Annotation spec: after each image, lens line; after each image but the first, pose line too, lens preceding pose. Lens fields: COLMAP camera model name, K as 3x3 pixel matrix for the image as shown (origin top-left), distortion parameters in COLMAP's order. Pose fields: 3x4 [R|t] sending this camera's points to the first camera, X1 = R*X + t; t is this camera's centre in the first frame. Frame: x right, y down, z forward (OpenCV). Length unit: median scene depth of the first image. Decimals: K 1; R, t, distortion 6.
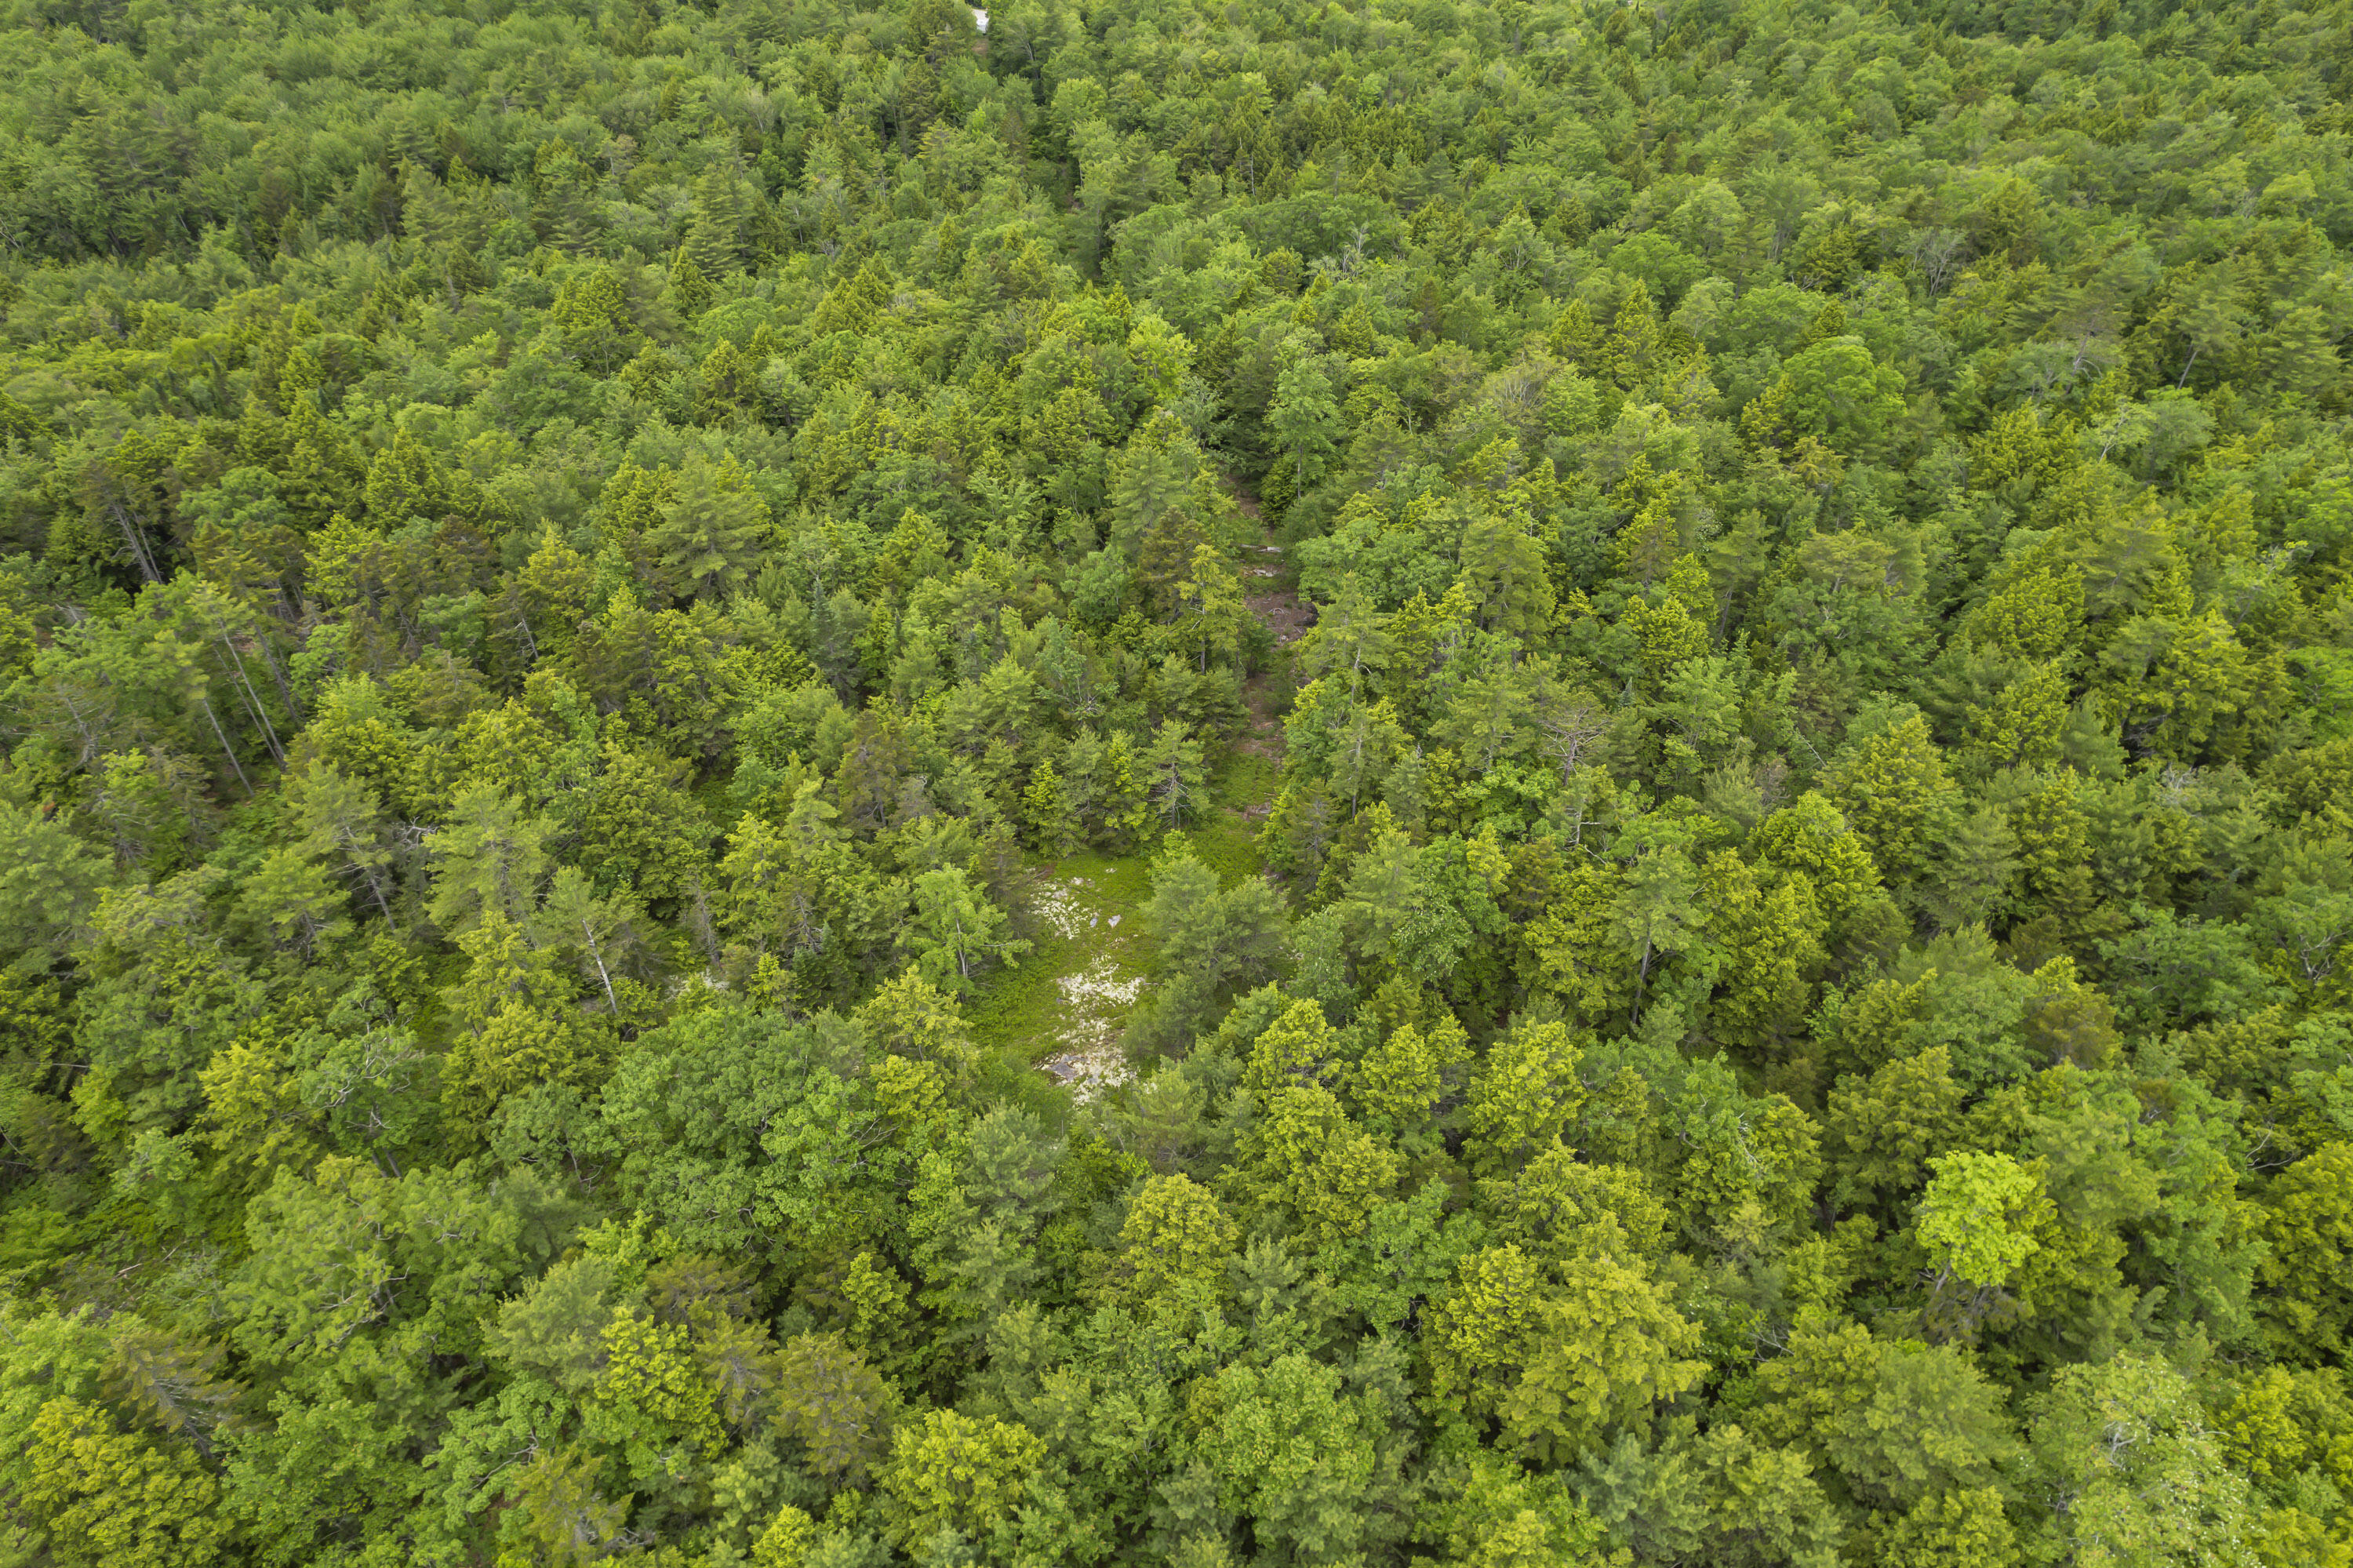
lens RADIAL K [[1479.7, 0, 1177.9], [0, 1479.7, 775.6], [0, 0, 1]] dist [-0.054636, 0.056639]
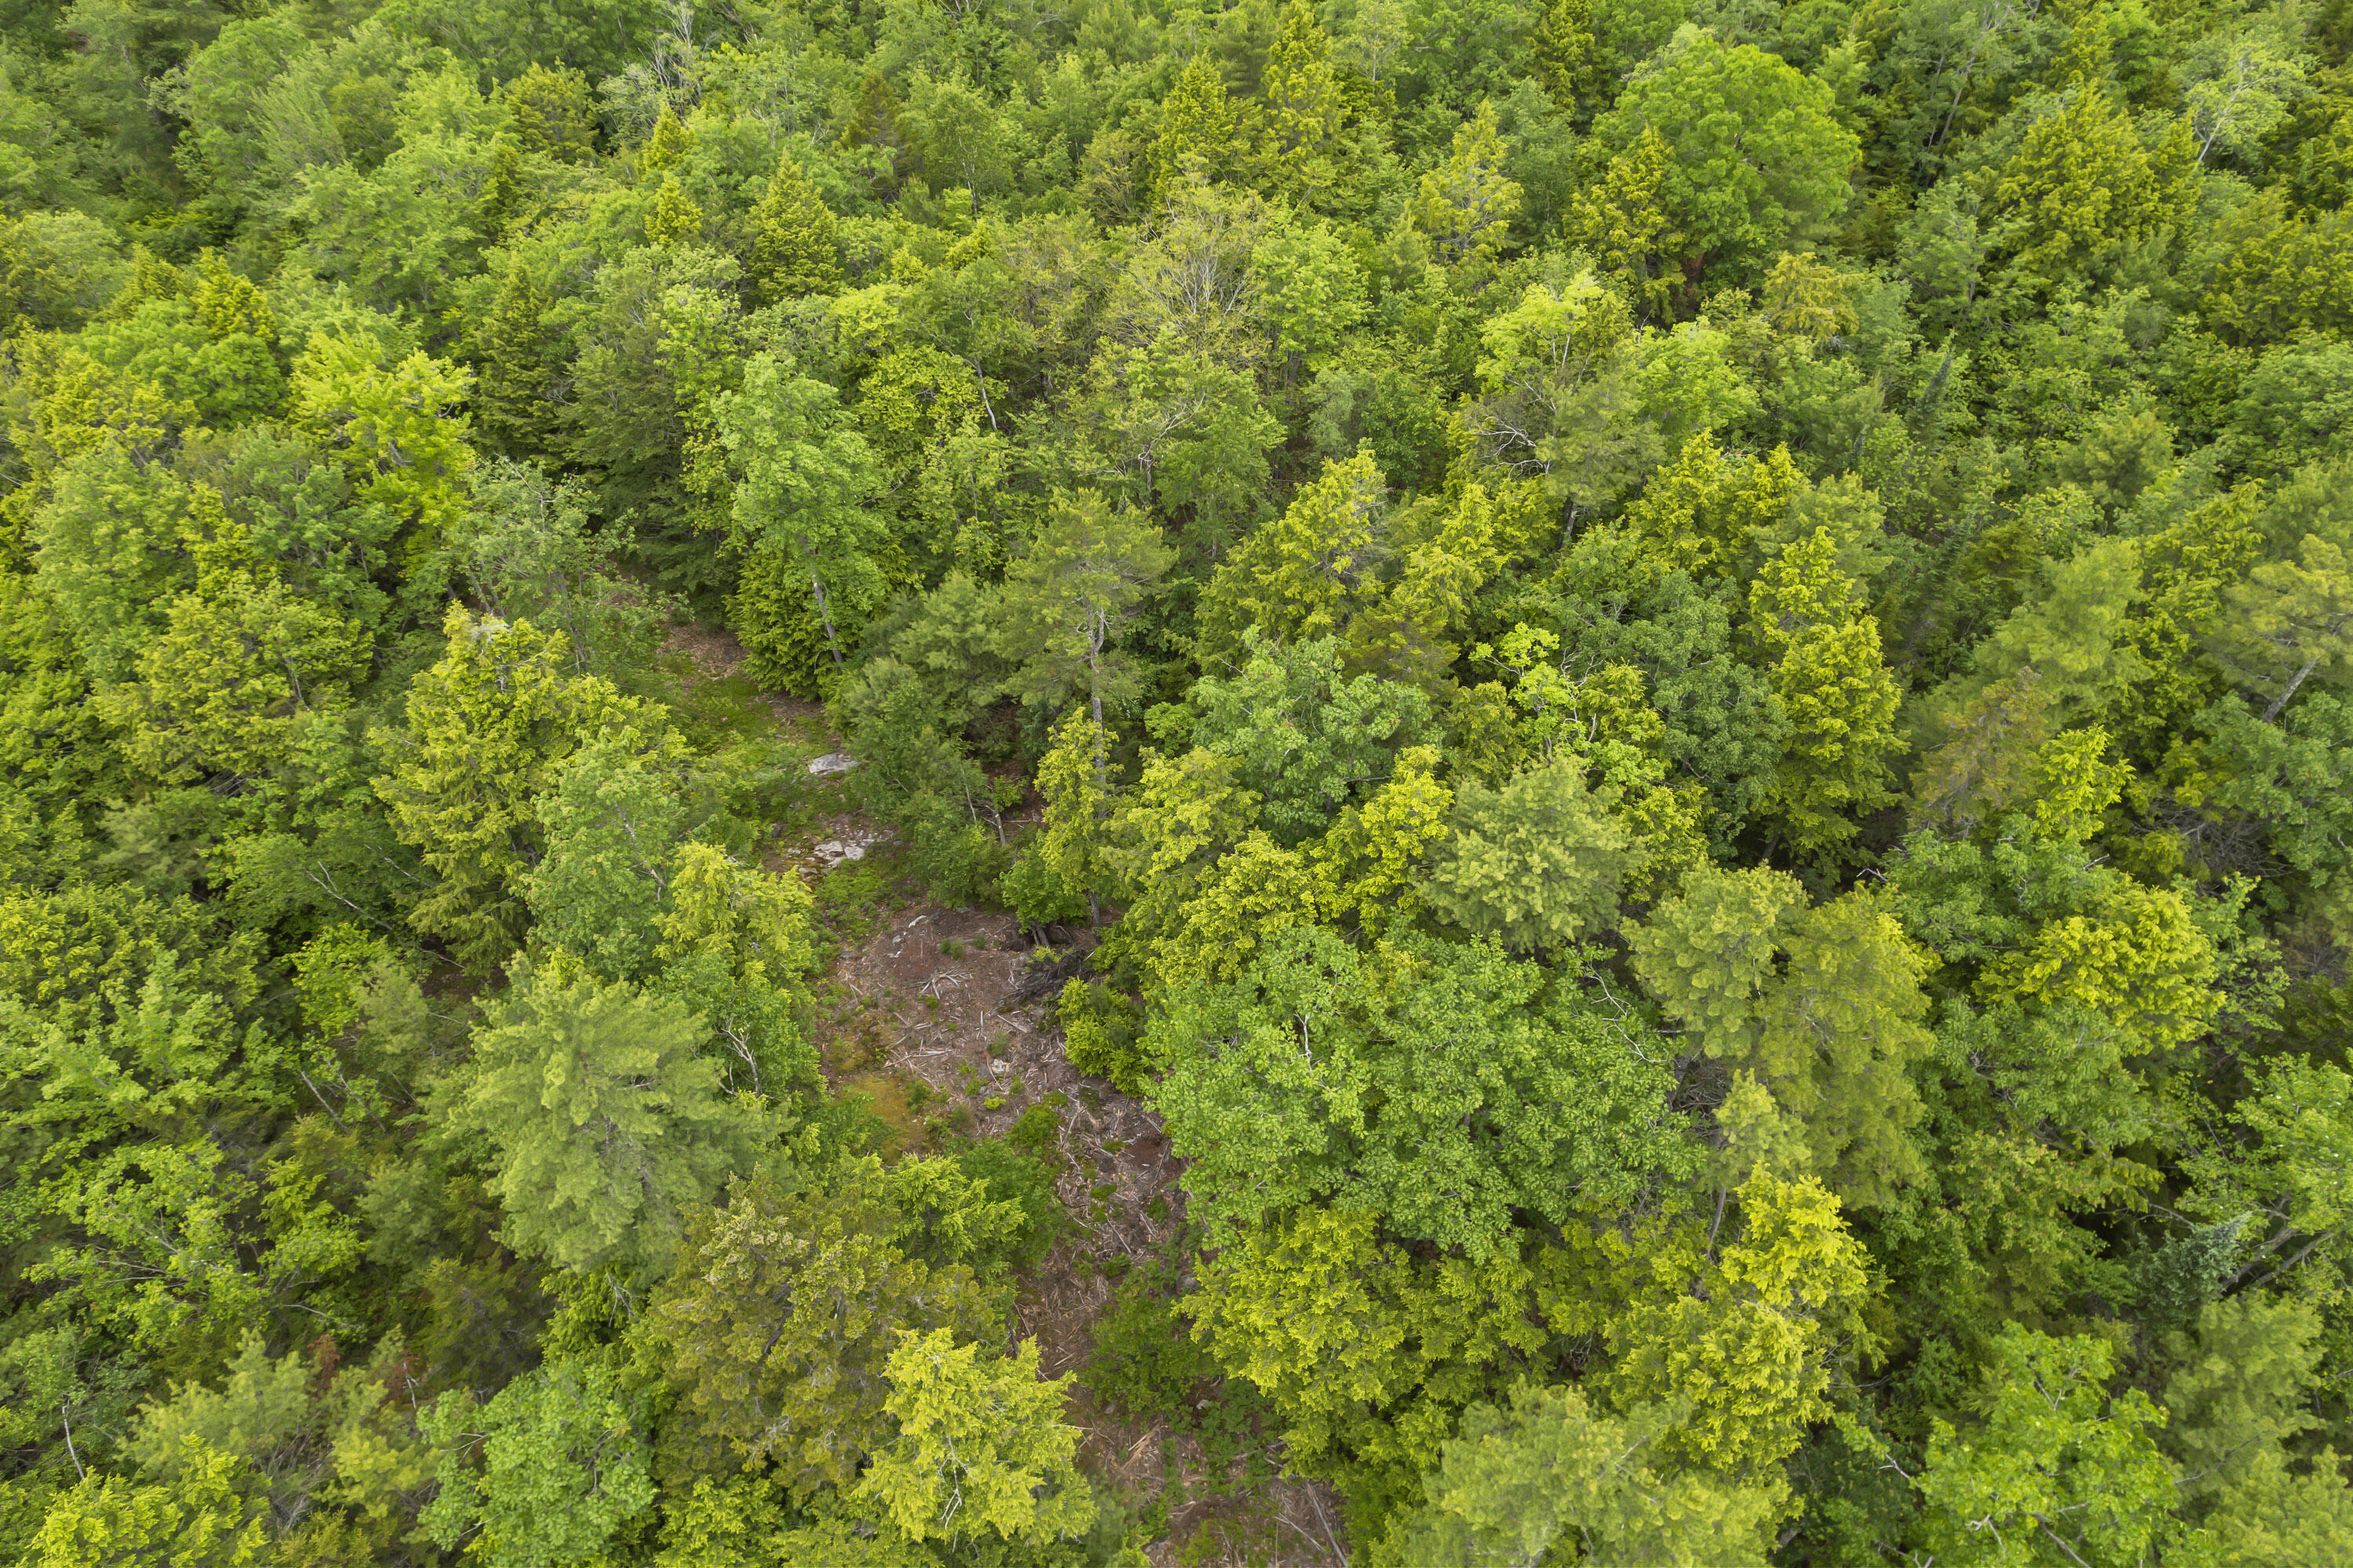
lens RADIAL K [[1479.7, 0, 1177.9], [0, 1479.7, 775.6], [0, 0, 1]] dist [-0.054636, 0.056639]
pose [[0.869076, -0.369364, 0.329055, 0.007338], [0.311335, 0.925331, 0.216409, -0.201799], [-0.384418, -0.085629, 0.919179, 0.501764]]
